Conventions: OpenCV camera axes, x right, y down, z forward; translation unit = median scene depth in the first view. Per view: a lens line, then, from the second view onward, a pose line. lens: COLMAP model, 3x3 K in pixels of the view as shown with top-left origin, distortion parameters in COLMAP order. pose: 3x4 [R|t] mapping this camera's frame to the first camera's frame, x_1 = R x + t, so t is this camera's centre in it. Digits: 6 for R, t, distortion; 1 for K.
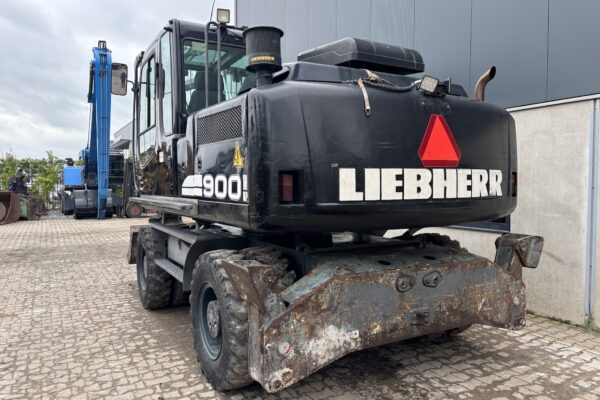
lens RADIAL K [[455.6, 0, 293.9], [0, 455.6, 201.5], [0, 0, 1]] dist [0.038099, -0.041896]
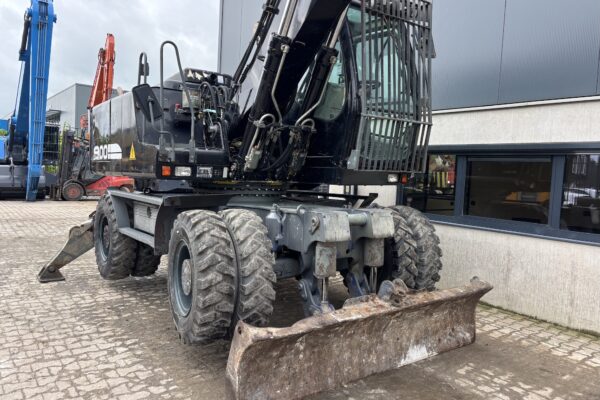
lens RADIAL K [[455.6, 0, 302.2], [0, 455.6, 196.7], [0, 0, 1]] dist [0.038099, -0.041896]
pose [[0.986549, 0.042311, 0.157895, -0.295214], [-0.044953, 0.998902, 0.013197, -0.013418], [-0.157164, -0.020117, 0.987368, 0.426764]]
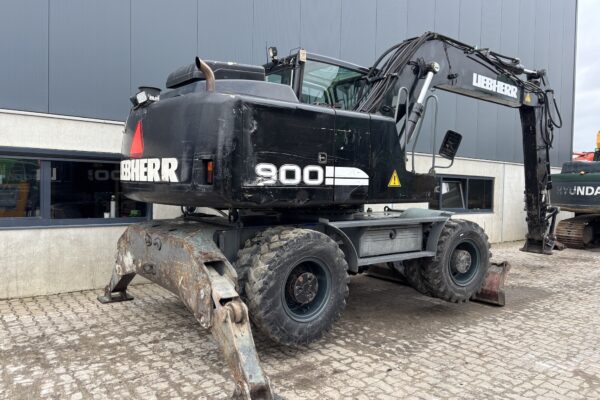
lens RADIAL K [[455.6, 0, 303.6], [0, 455.6, 201.6], [0, 0, 1]] dist [0.038099, -0.041896]
pose [[-0.182422, -0.031732, 0.982708, -1.511979], [0.020013, 0.999152, 0.035978, -0.073154], [-0.983017, 0.026230, -0.181632, 1.896766]]
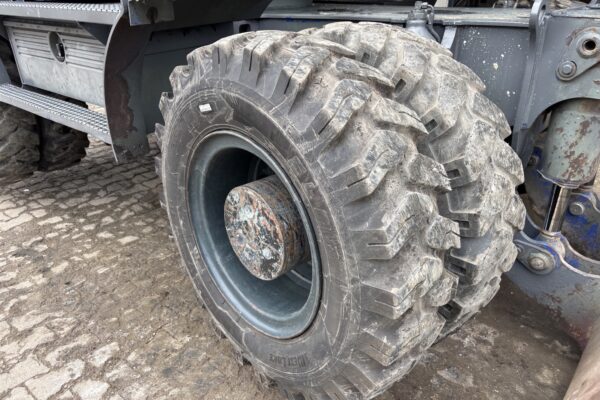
lens RADIAL K [[455.6, 0, 300.3], [0, 455.6, 203.2], [0, 0, 1]] dist [0.038099, -0.041896]
pose [[0.926682, -0.150411, 0.344436, -0.429554], [0.002120, 0.918508, 0.395397, 0.016210], [-0.375839, -0.365677, 0.851484, 0.995134]]
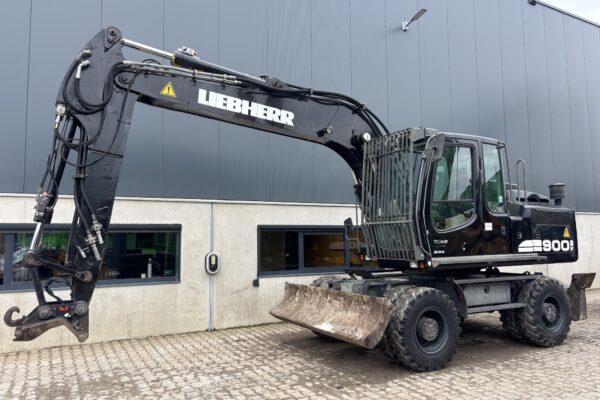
lens RADIAL K [[455.6, 0, 302.2], [0, 455.6, 202.0], [0, 0, 1]] dist [0.038099, -0.041896]
pose [[-0.010688, 0.088388, 0.996029, -1.740559], [0.054598, 0.994651, -0.087680, -0.083896], [-0.998451, 0.053444, -0.015456, 1.650763]]
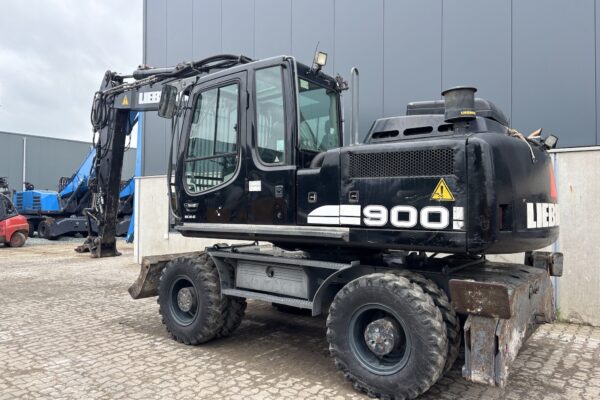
lens RADIAL K [[455.6, 0, 294.2], [0, 455.6, 202.5], [0, 0, 1]] dist [0.038099, -0.041896]
pose [[0.917460, 0.012236, 0.397640, -0.633329], [0.008928, 0.998642, -0.051330, -0.008258], [-0.397728, 0.050643, 0.916105, 0.051416]]
